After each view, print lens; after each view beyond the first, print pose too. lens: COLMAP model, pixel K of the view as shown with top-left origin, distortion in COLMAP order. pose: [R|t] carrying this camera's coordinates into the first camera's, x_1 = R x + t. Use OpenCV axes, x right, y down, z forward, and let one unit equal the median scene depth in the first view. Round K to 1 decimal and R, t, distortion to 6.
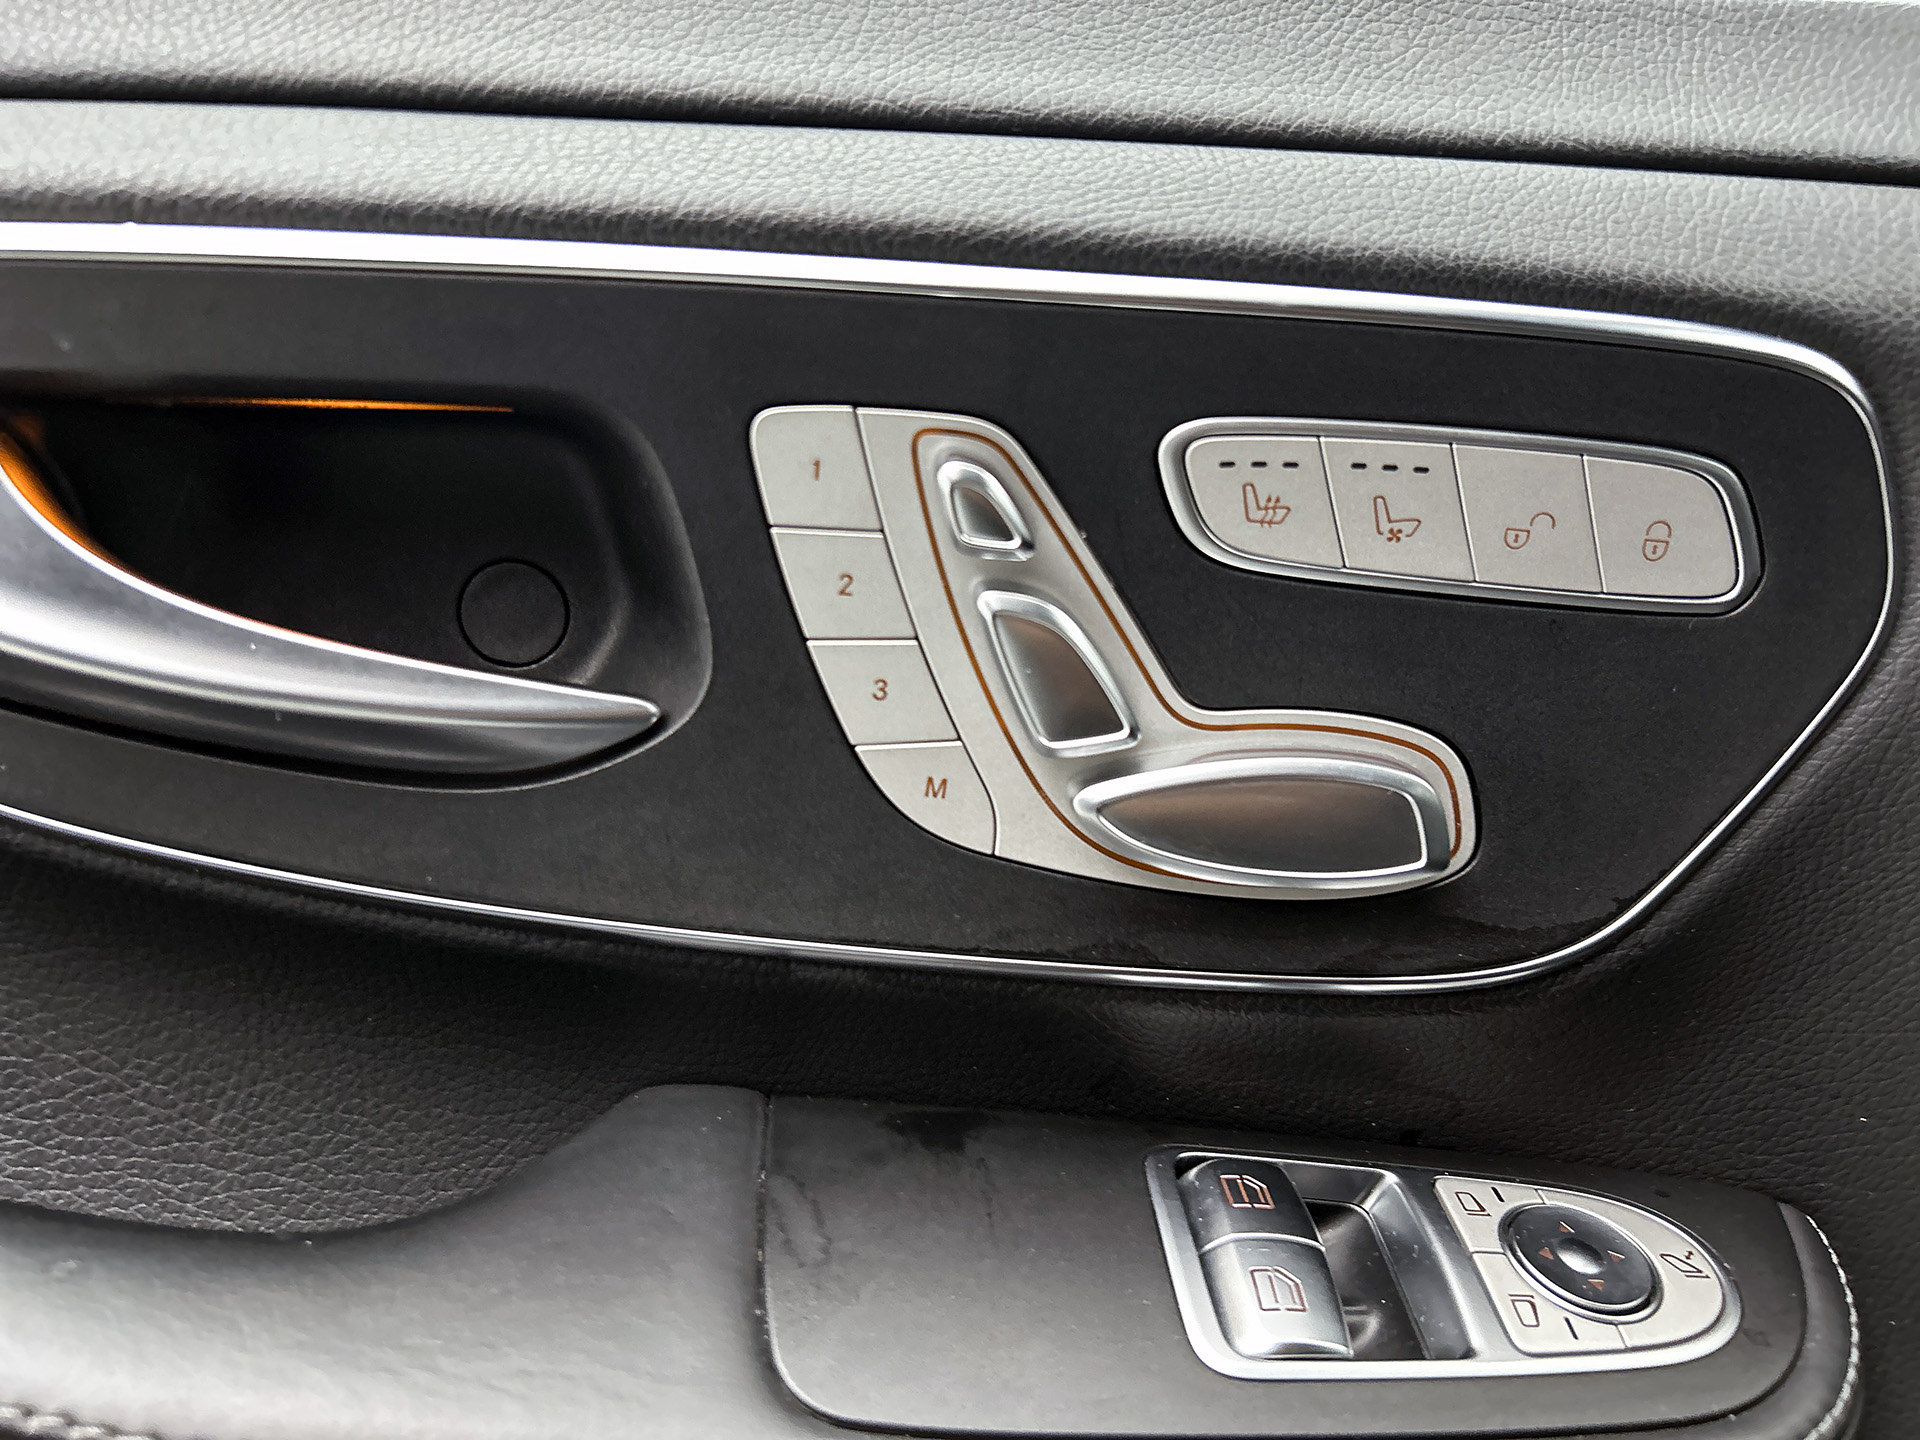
lens RADIAL K [[1445.3, 0, 960.0], [0, 1445.3, 720.0], [0, 0, 1]] dist [0.013519, 0.003901]
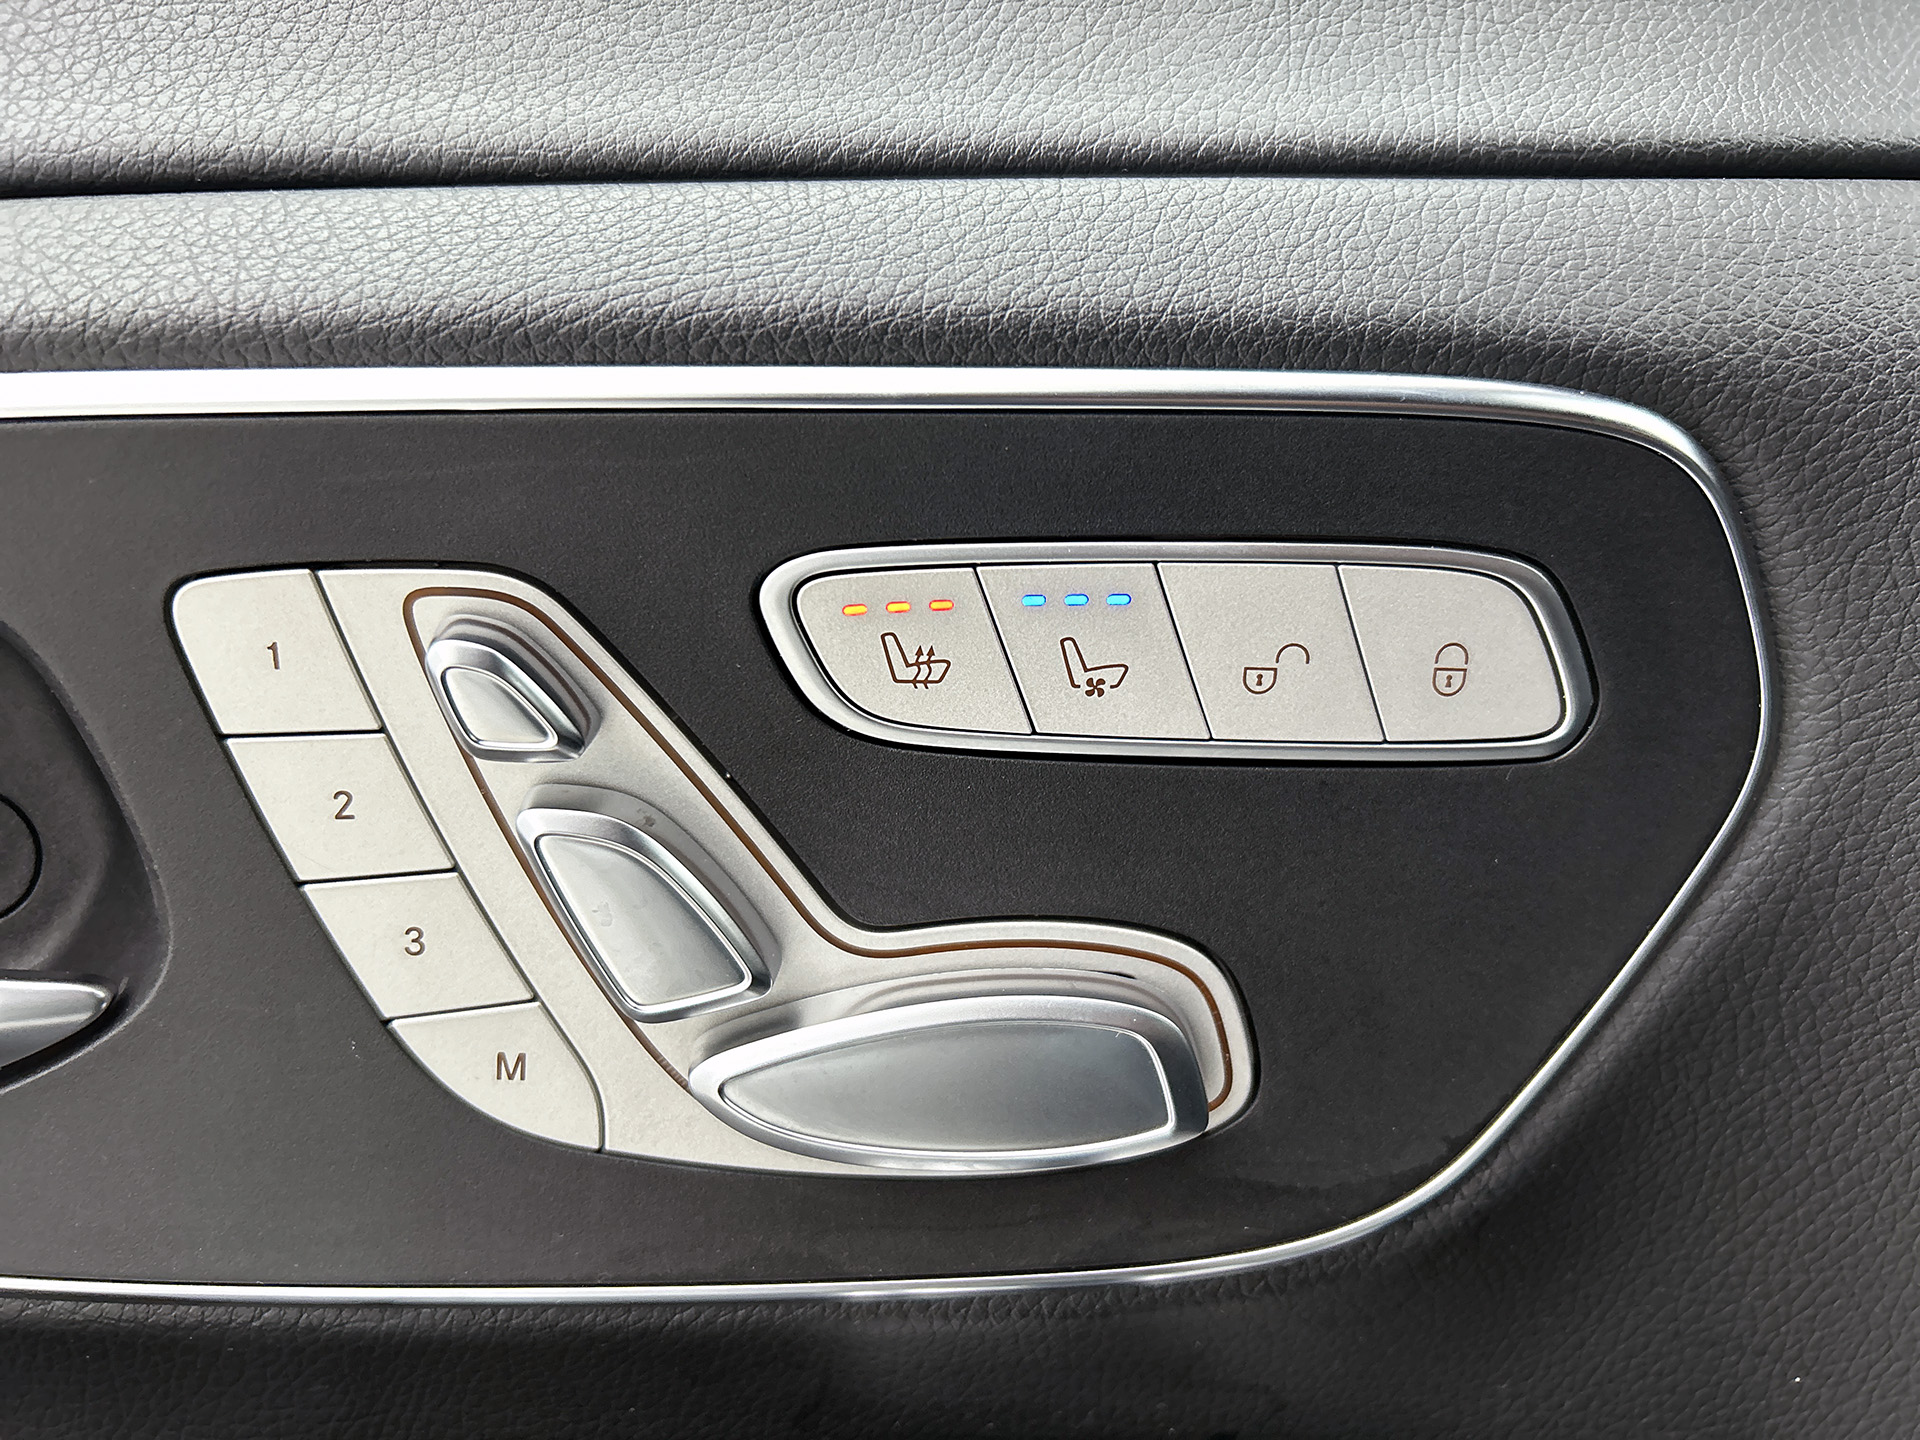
lens RADIAL K [[1453.0, 0, 960.0], [0, 1453.0, 720.0], [0, 0, 1]] dist [-0.003792, 0.005907]
pose [[0.997424, -0.069773, 0.016632, 0.214169], [0.070143, 0.997277, -0.022788, -0.097309], [-0.014997, 0.023896, 0.999602, 0.259831]]
